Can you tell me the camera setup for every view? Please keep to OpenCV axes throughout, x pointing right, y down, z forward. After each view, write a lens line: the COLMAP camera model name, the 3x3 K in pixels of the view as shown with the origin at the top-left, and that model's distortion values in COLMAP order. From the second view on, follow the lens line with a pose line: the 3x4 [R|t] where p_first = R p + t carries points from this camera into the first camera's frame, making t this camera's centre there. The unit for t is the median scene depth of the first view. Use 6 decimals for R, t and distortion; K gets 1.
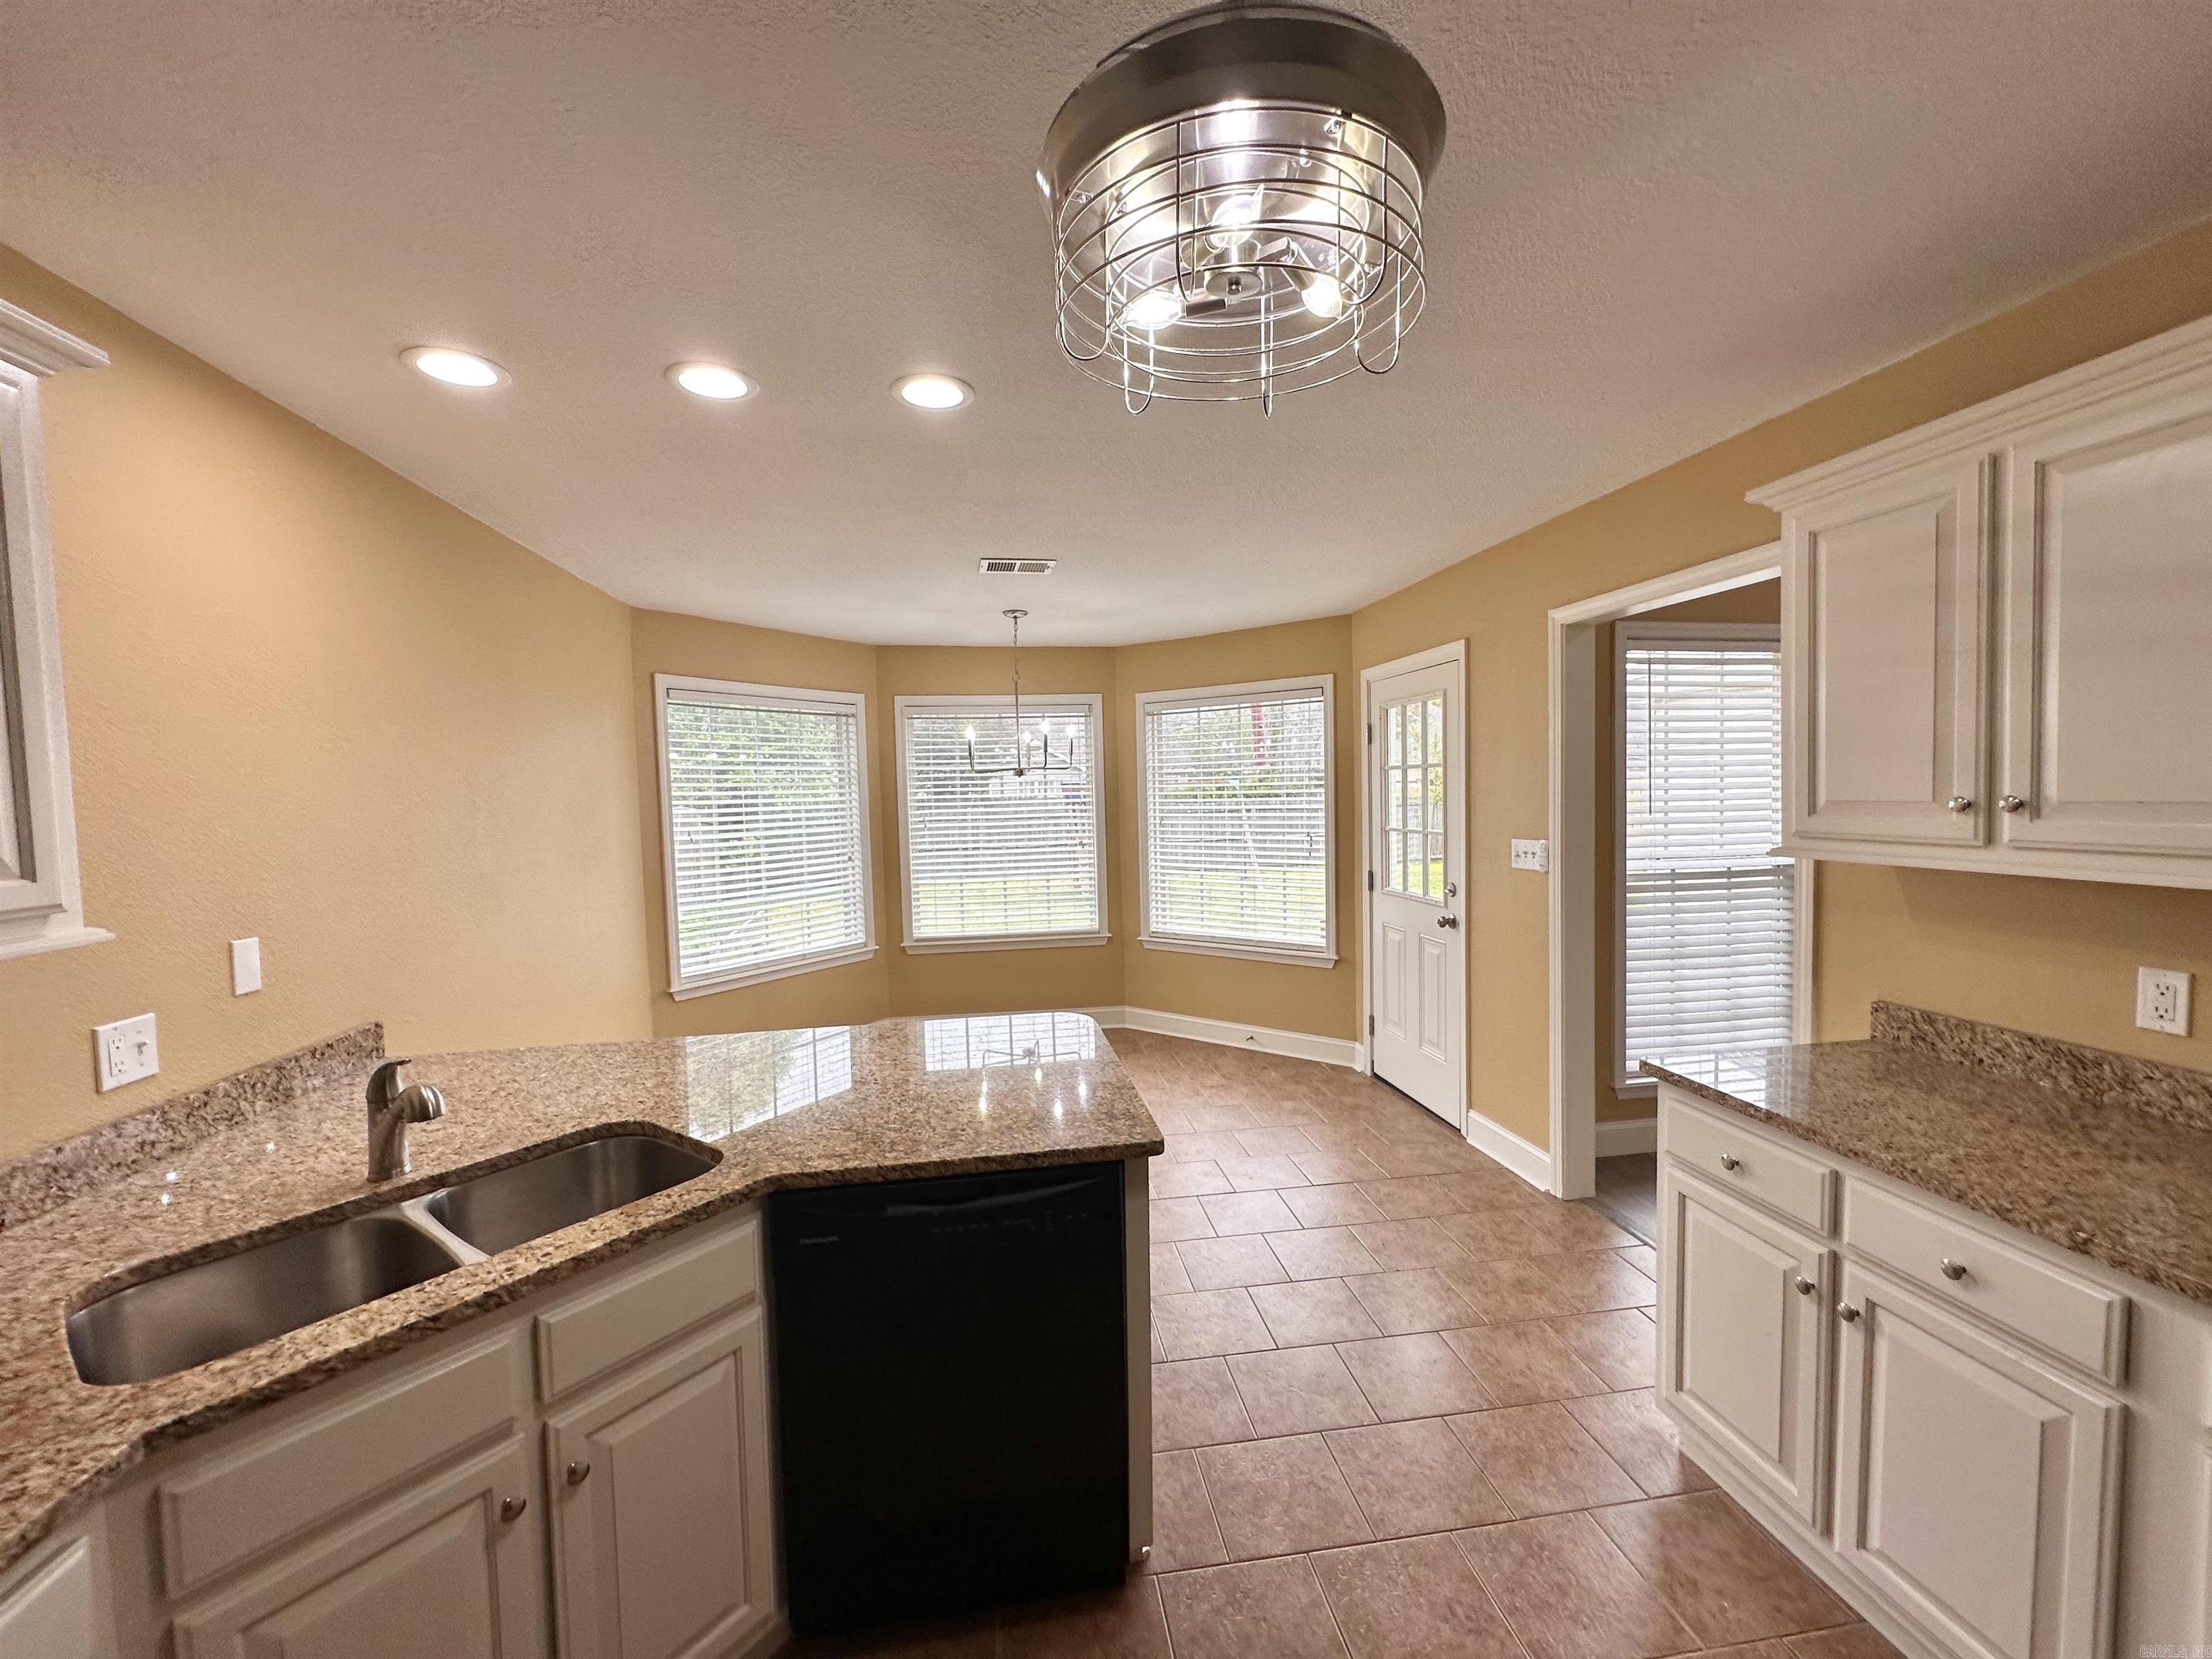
lens RADIAL K [[878.0, 0, 1100.7], [0, 878.0, 832.5], [0, 0, 1]] dist [-0.000750, -0.000201]
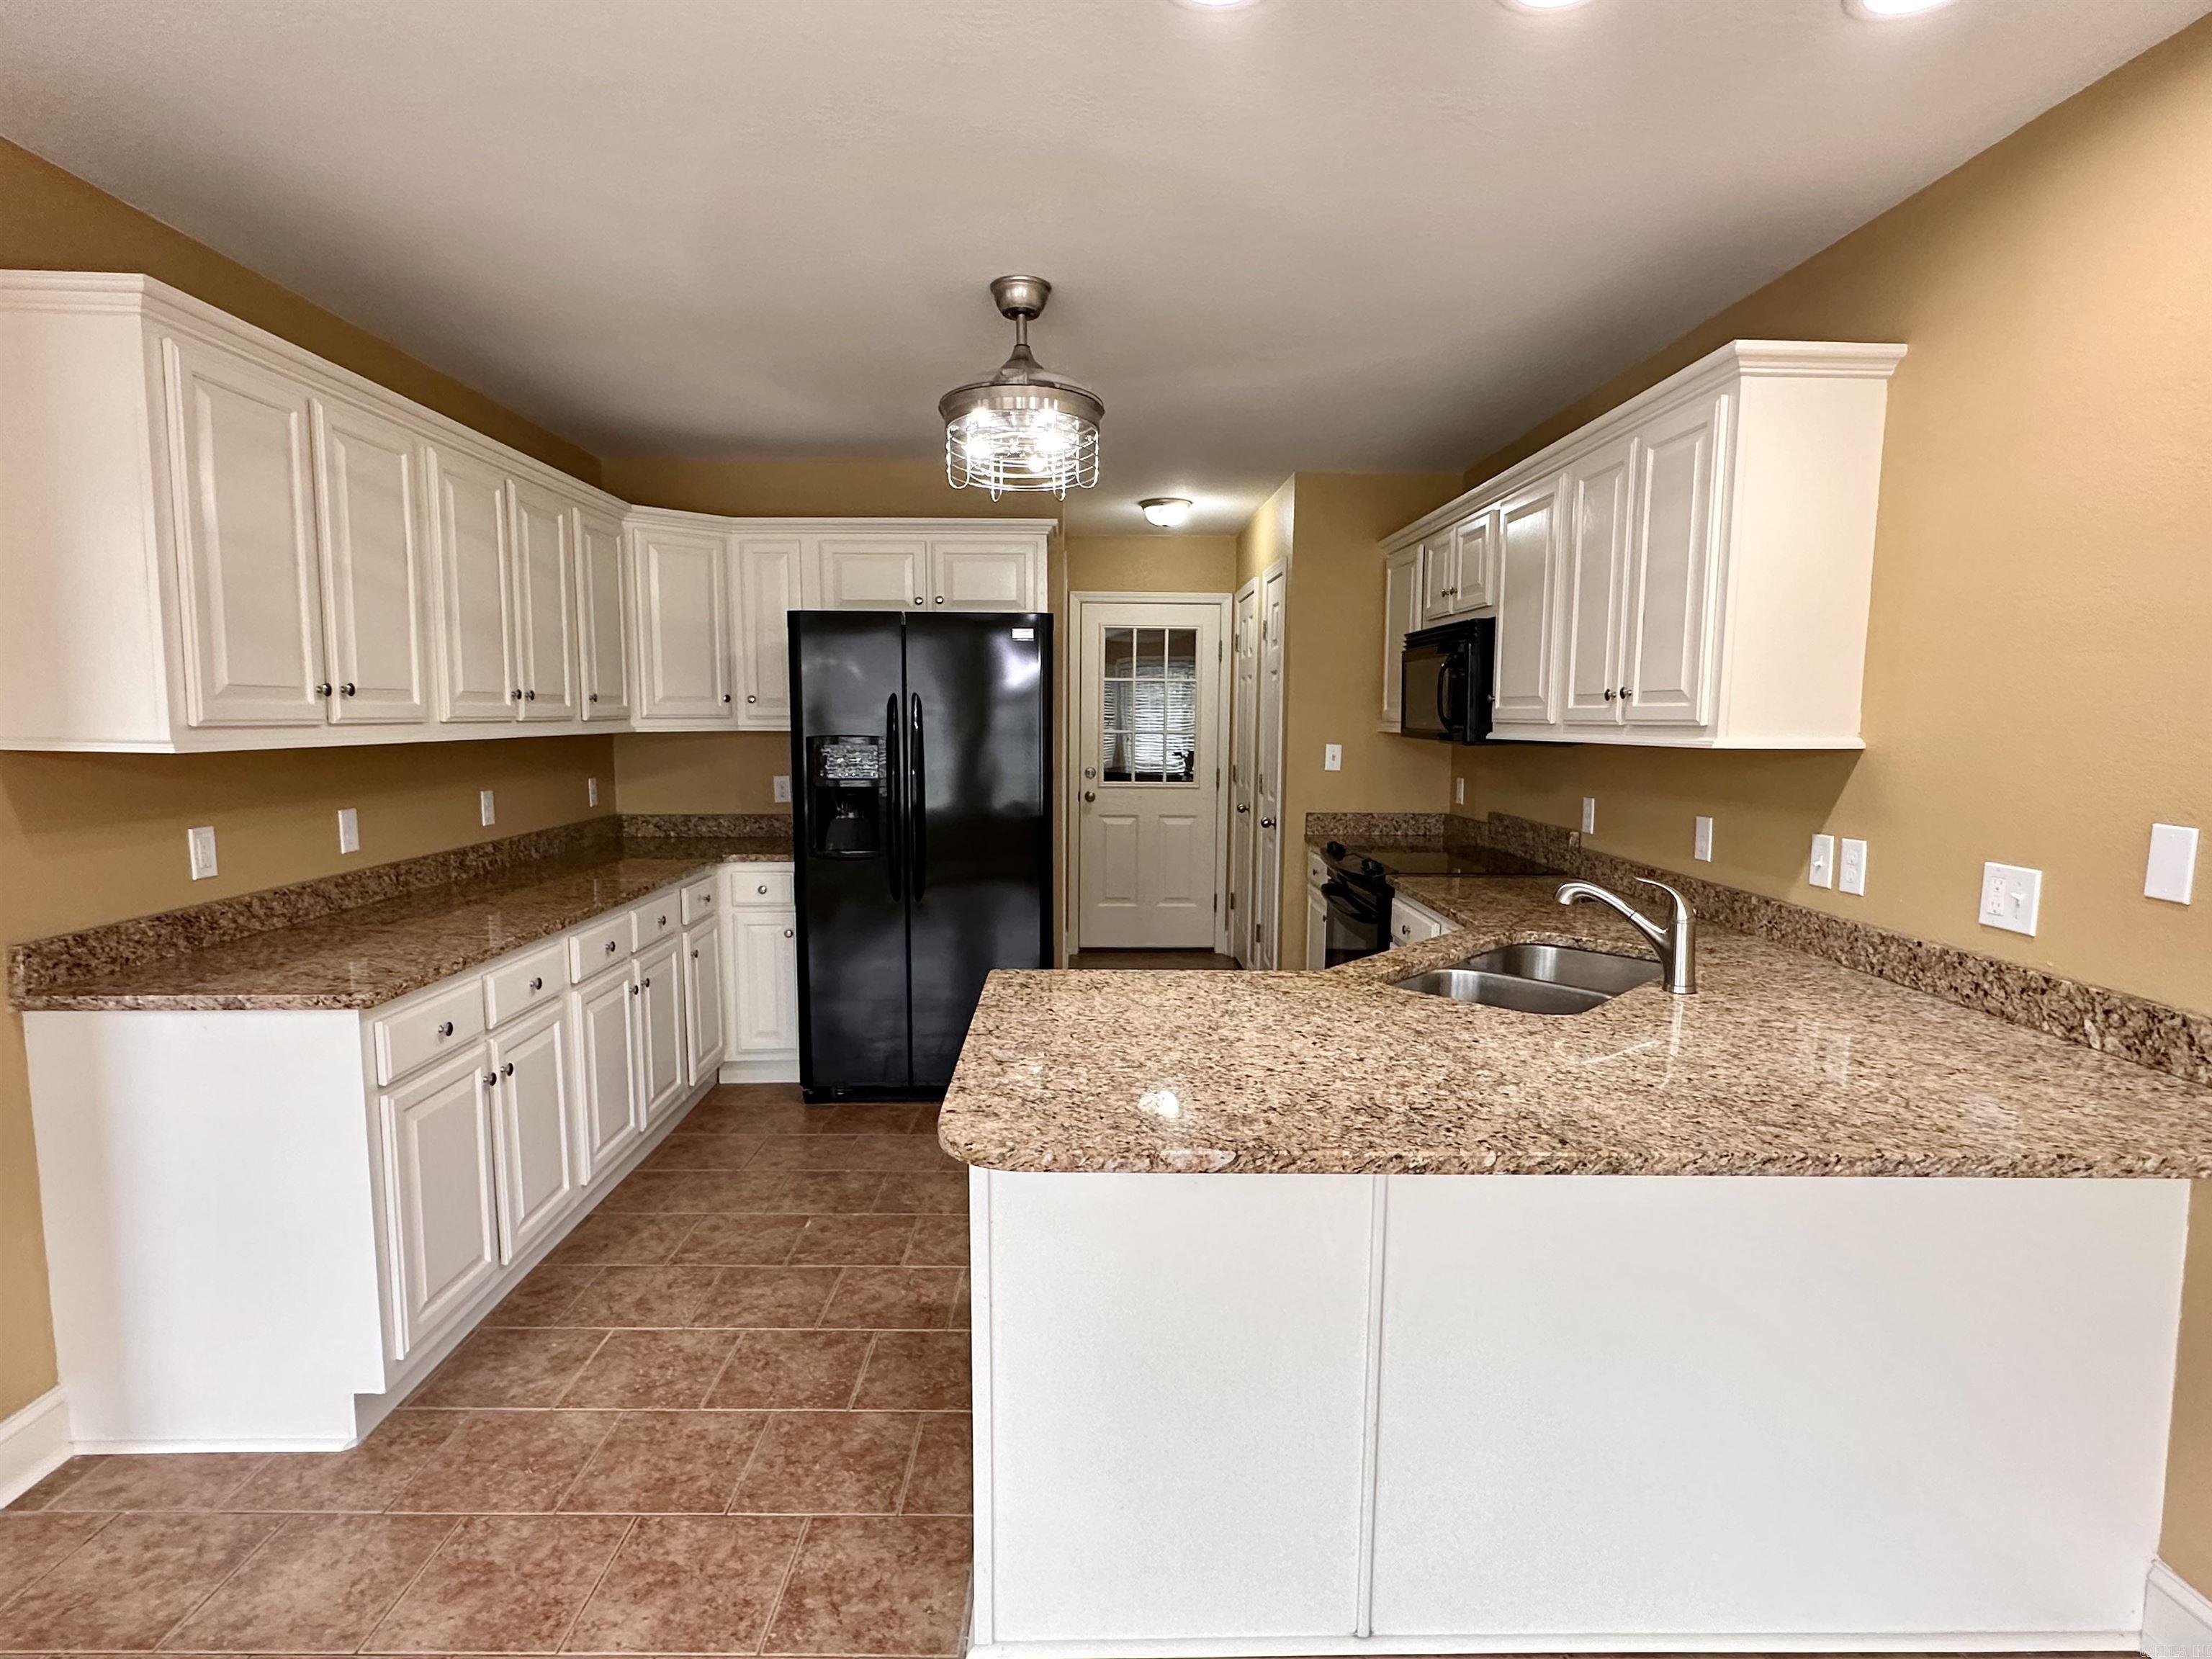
lens RADIAL K [[1159.1, 0, 1099.8], [0, 1159.1, 833.9], [0, 0, 1]] dist [0.006231, 0.000522]
pose [[-0.989944, 0.006170, 0.141328, -0.256946], [0.027219, 0.988688, 0.147494, -0.040031], [-0.138819, 0.149858, -0.978914, 2.215724]]
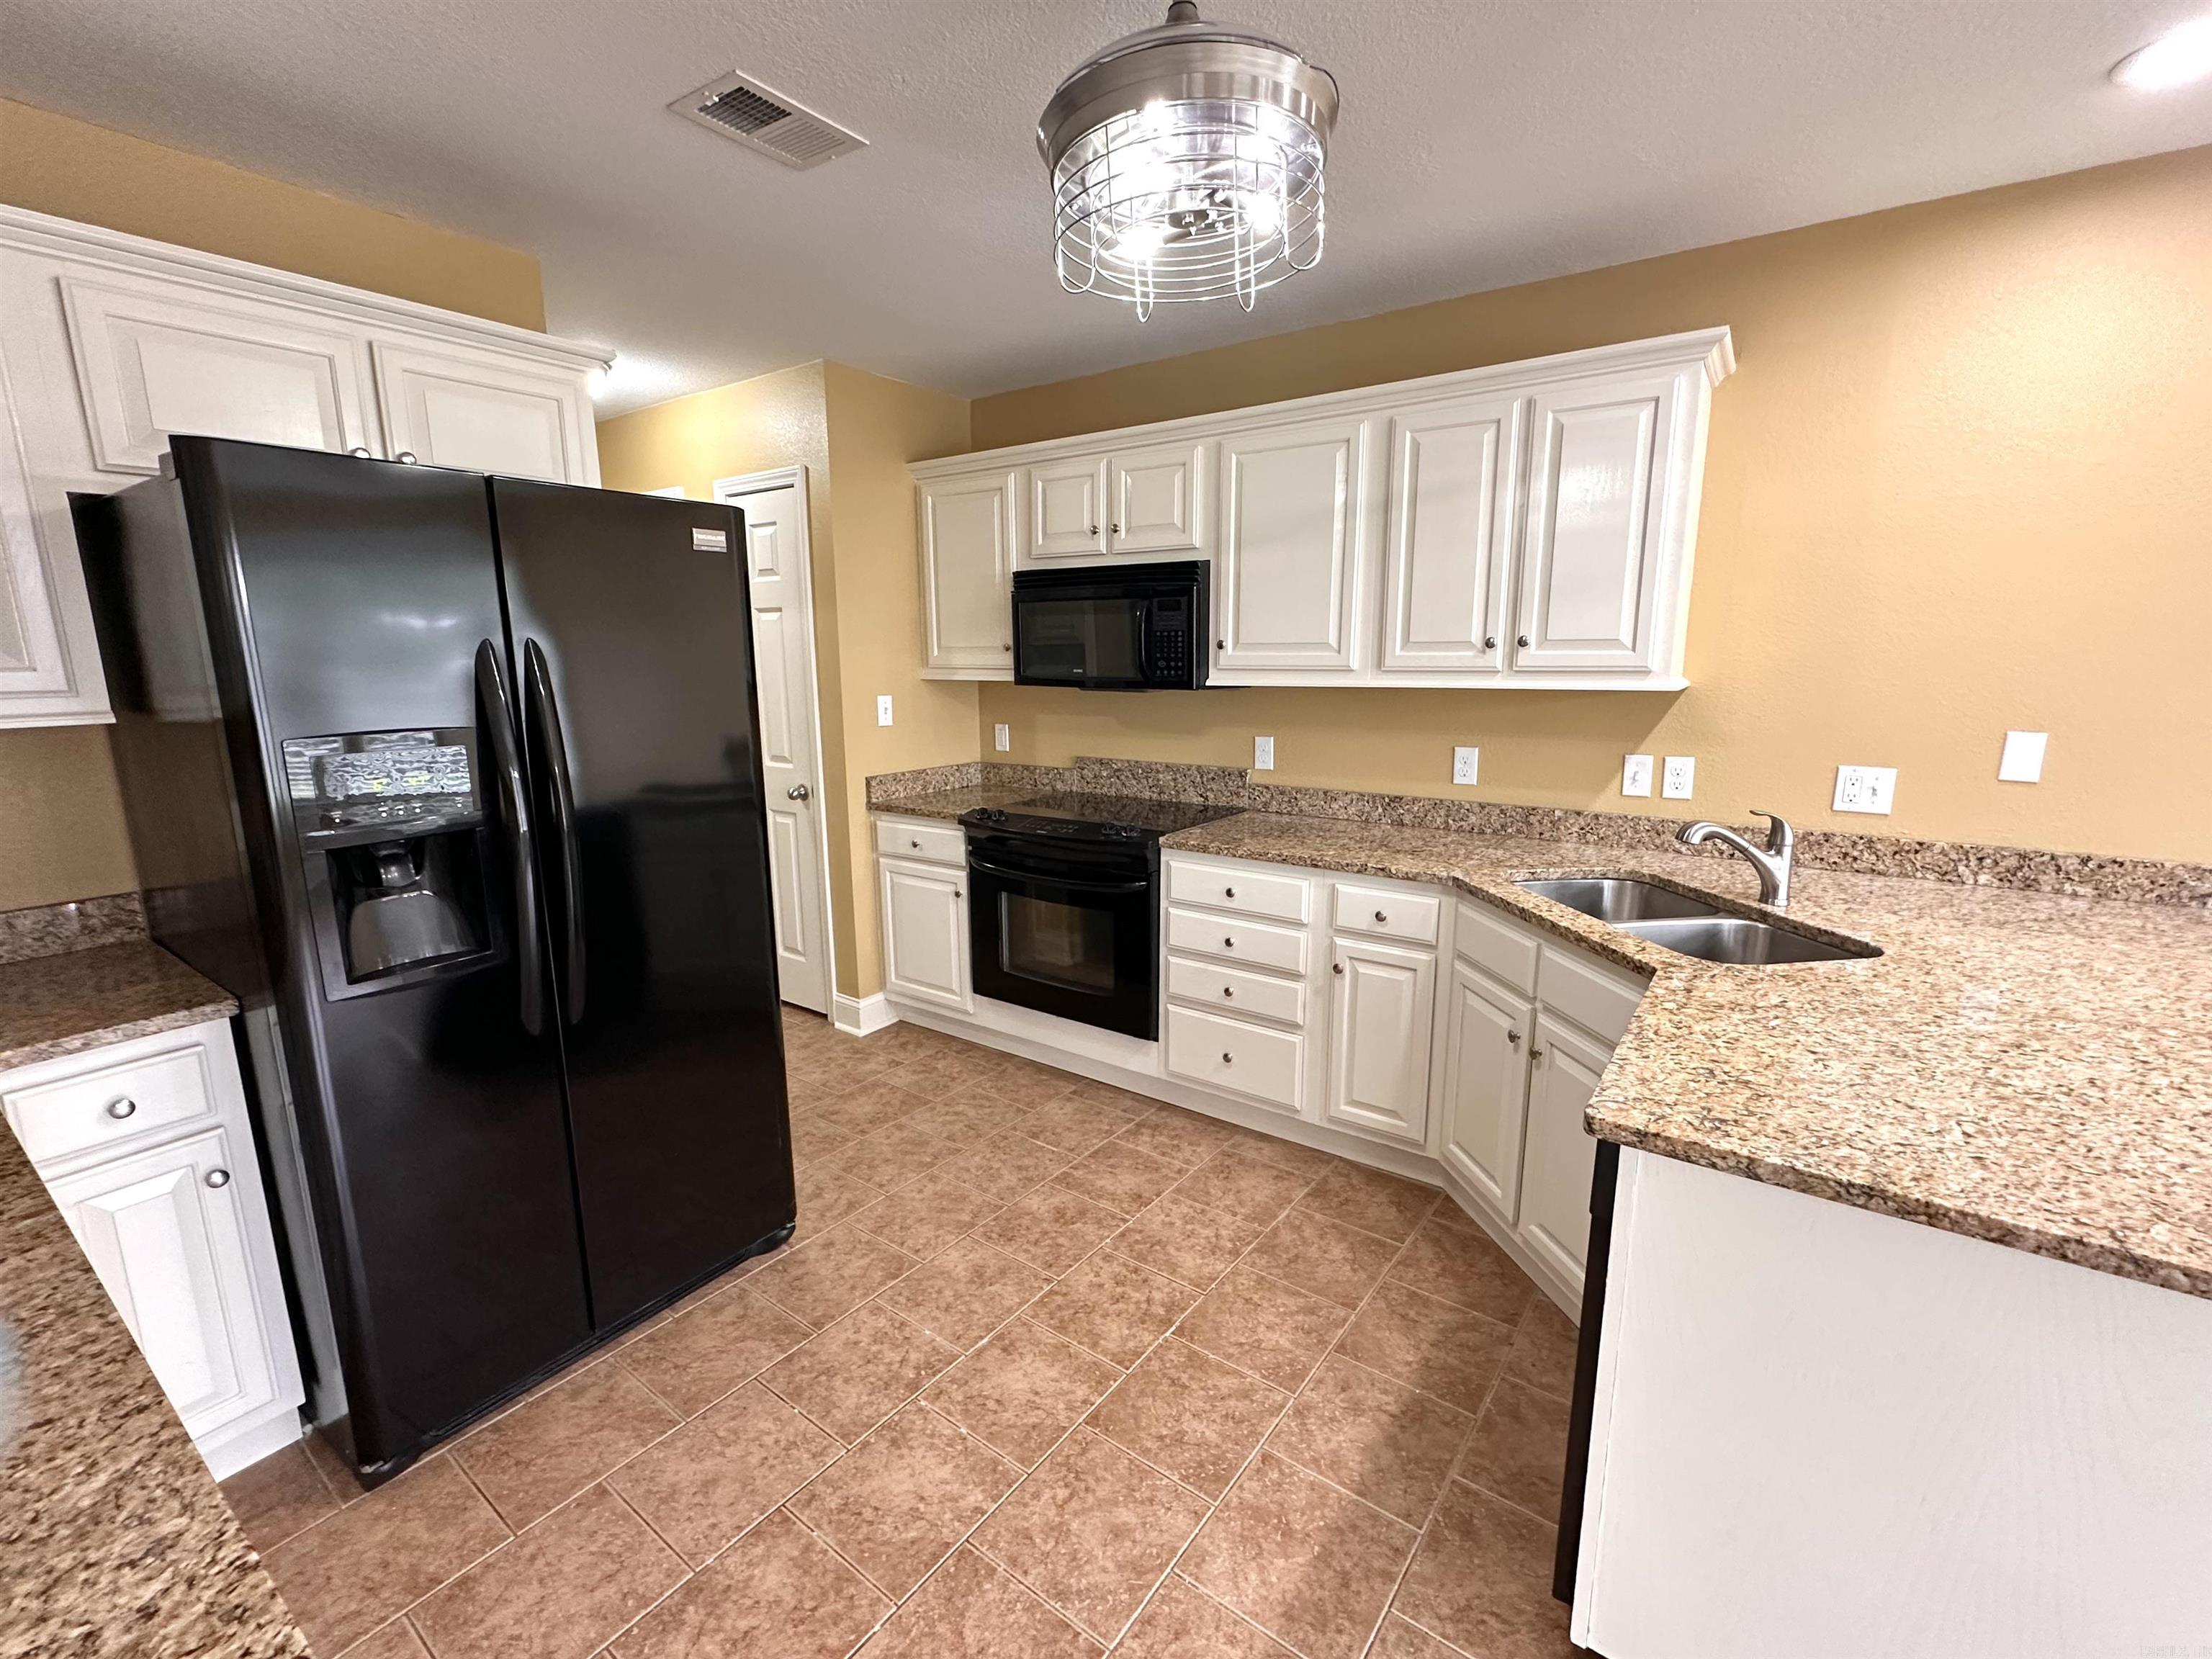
lens RADIAL K [[976.0, 0, 1117.3], [0, 976.0, 822.5], [0, 0, 1]] dist [0.000536, 0.000230]
pose [[-0.697805, 0.156261, -0.699036, 0.757989], [-0.010627, 0.973549, 0.228233, -0.040903], [0.716209, 0.166691, -0.677686, 1.111852]]
